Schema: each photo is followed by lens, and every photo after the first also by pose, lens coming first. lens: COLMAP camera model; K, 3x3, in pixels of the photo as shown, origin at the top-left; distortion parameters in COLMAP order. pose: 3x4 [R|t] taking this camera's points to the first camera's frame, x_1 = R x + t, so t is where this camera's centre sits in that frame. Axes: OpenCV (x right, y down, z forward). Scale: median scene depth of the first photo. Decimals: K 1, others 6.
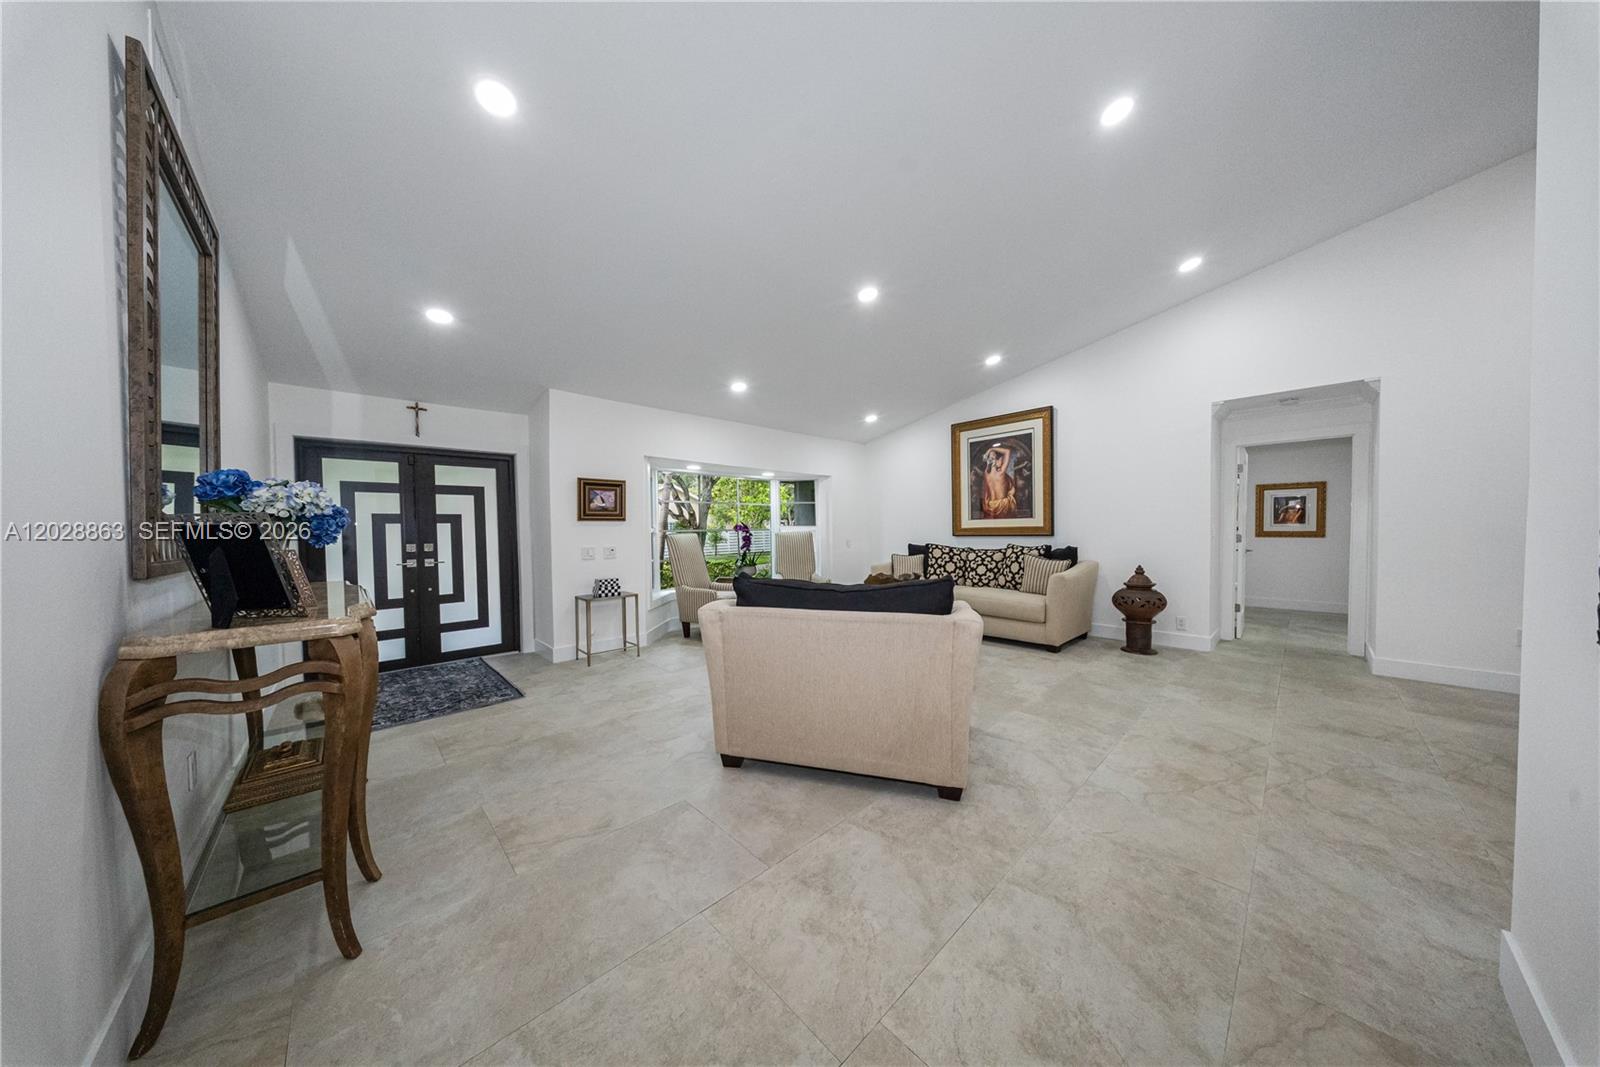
lens RADIAL K [[480.5, 0, 805.6], [0, 480.5, 536.7], [0, 0, 1]] dist [0.001189, -0.000139]
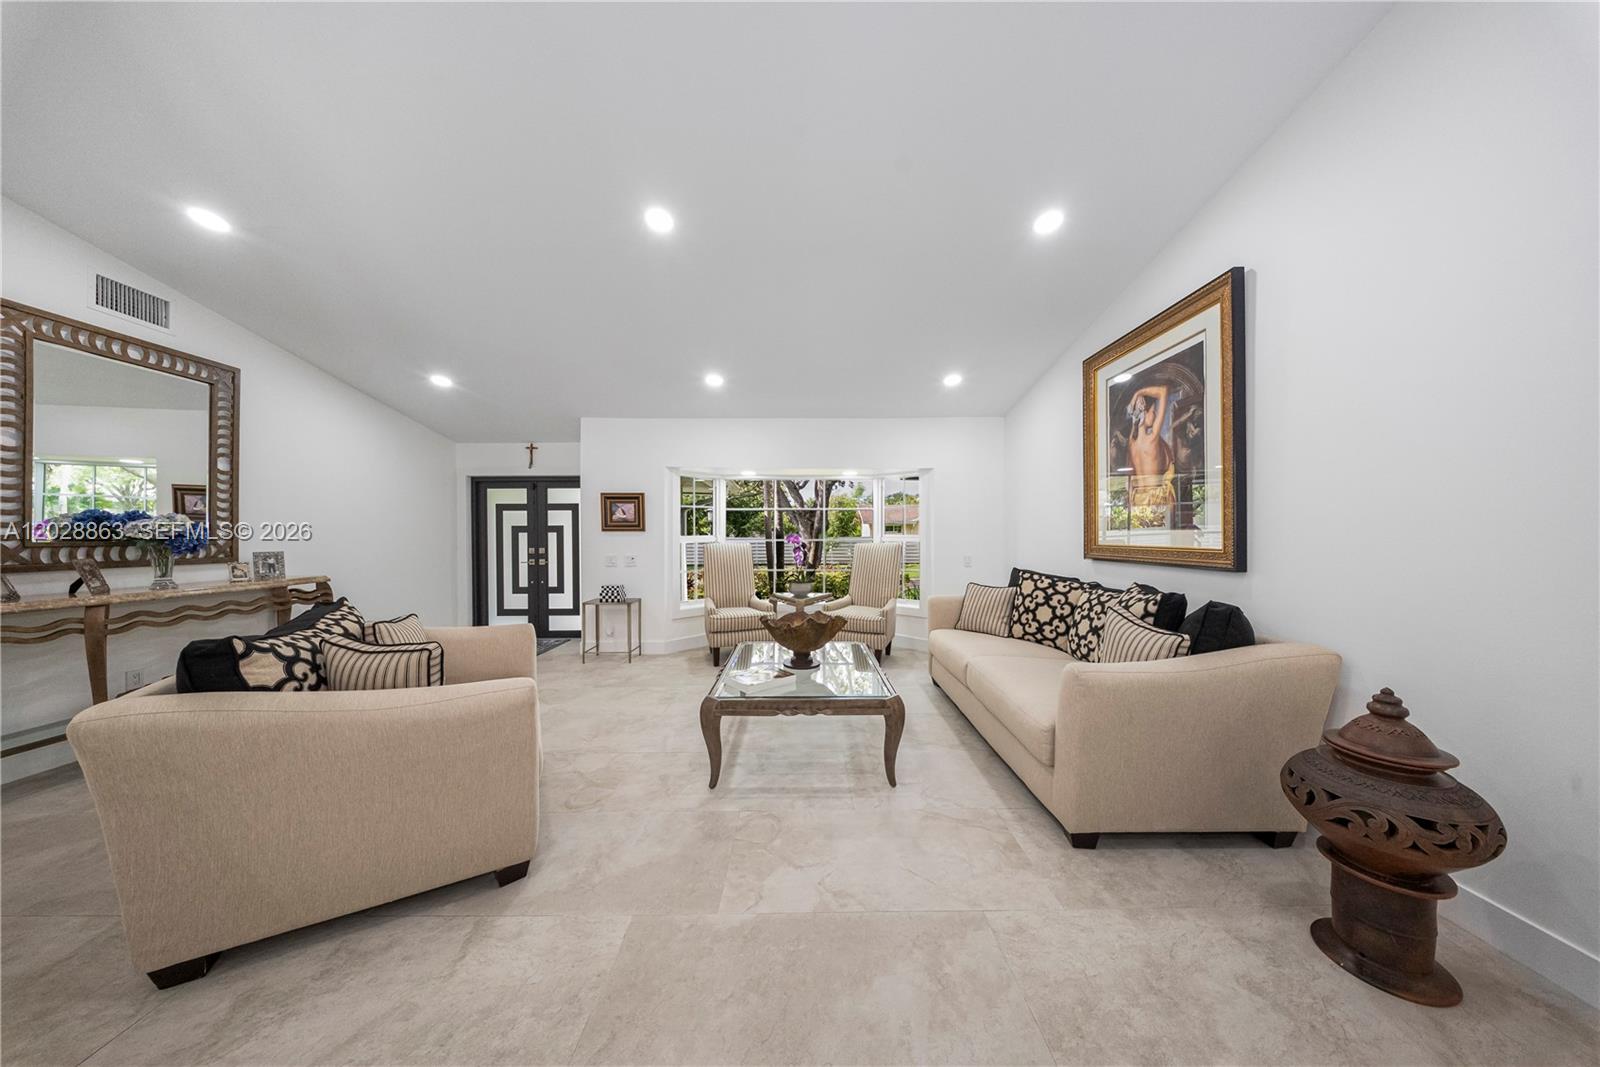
lens RADIAL K [[479.5, 0, 805.1], [0, 479.5, 534.5], [0, 0, 1]] dist [-0.001520, -0.000180]
pose [[0.725844, 0.013770, -0.687721, 0.589230], [-0.015838, 0.999869, 0.003304, -0.034199], [0.687677, 0.008494, 0.725967, 0.479212]]
